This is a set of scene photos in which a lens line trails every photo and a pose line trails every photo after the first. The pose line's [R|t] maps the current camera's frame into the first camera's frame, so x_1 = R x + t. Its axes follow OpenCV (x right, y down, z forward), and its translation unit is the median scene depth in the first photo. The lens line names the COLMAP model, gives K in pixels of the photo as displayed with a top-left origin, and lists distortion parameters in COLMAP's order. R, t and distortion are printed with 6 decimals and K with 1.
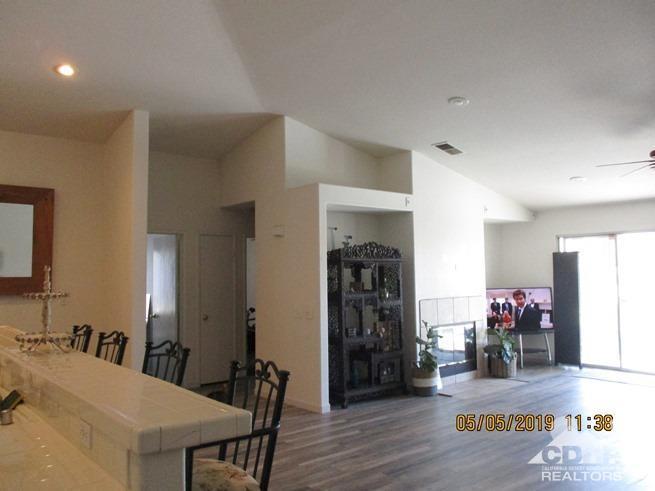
lens RADIAL K [[546.9, 0, 332.2], [0, 546.9, 240.8], [0, 0, 1]] dist [-0.025222, 0.017438]
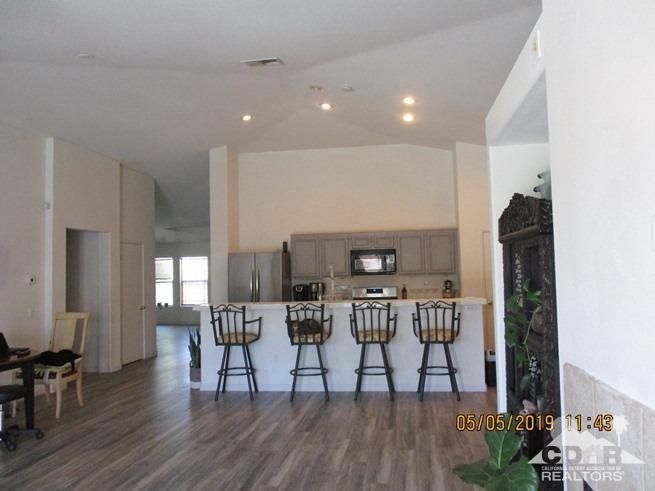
lens RADIAL K [[546.9, 0, 332.2], [0, 546.9, 240.8], [0, 0, 1]] dist [-0.025222, 0.017438]
pose [[-0.742952, -0.004172, -0.669332, 0.464088], [0.074842, 0.993192, -0.089264, 0.064924], [0.665148, -0.116413, -0.737581, 1.195784]]
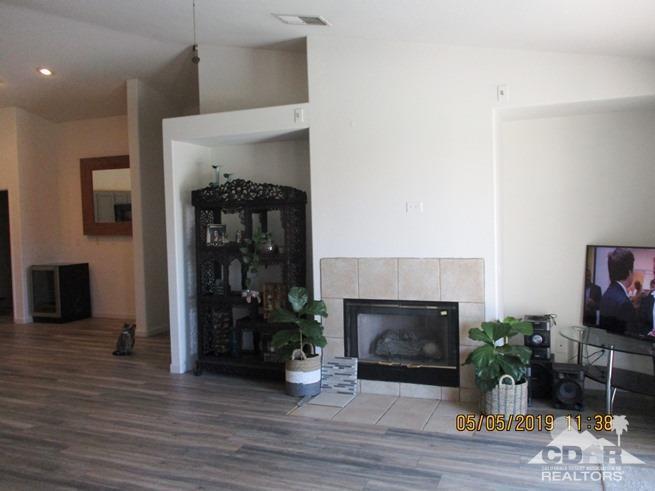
lens RADIAL K [[546.9, 0, 332.2], [0, 546.9, 240.8], [0, 0, 1]] dist [-0.025222, 0.017438]
pose [[0.469641, 0.037634, -0.882055, 0.806481], [0.070443, 0.994308, 0.079931, 0.035409], [0.880042, -0.099673, 0.464317, 0.735876]]
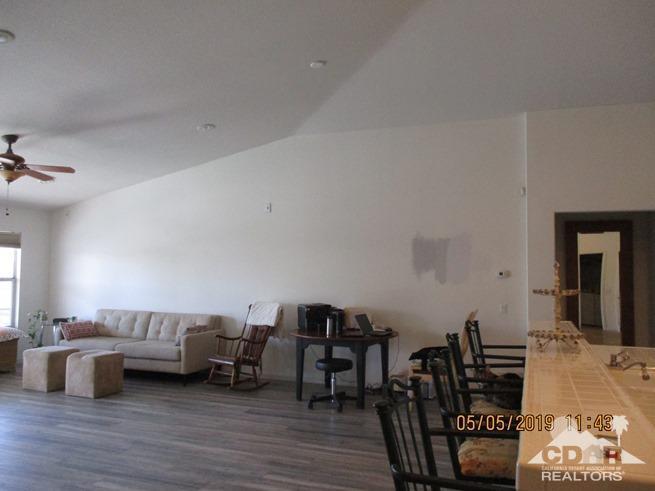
lens RADIAL K [[546.9, 0, 332.2], [0, 546.9, 240.8], [0, 0, 1]] dist [-0.025222, 0.017438]
pose [[-0.491966, 0.058423, 0.868652, -0.504089], [-0.052626, 0.993926, -0.096654, 0.056030], [-0.869023, -0.093264, -0.485903, 0.784227]]
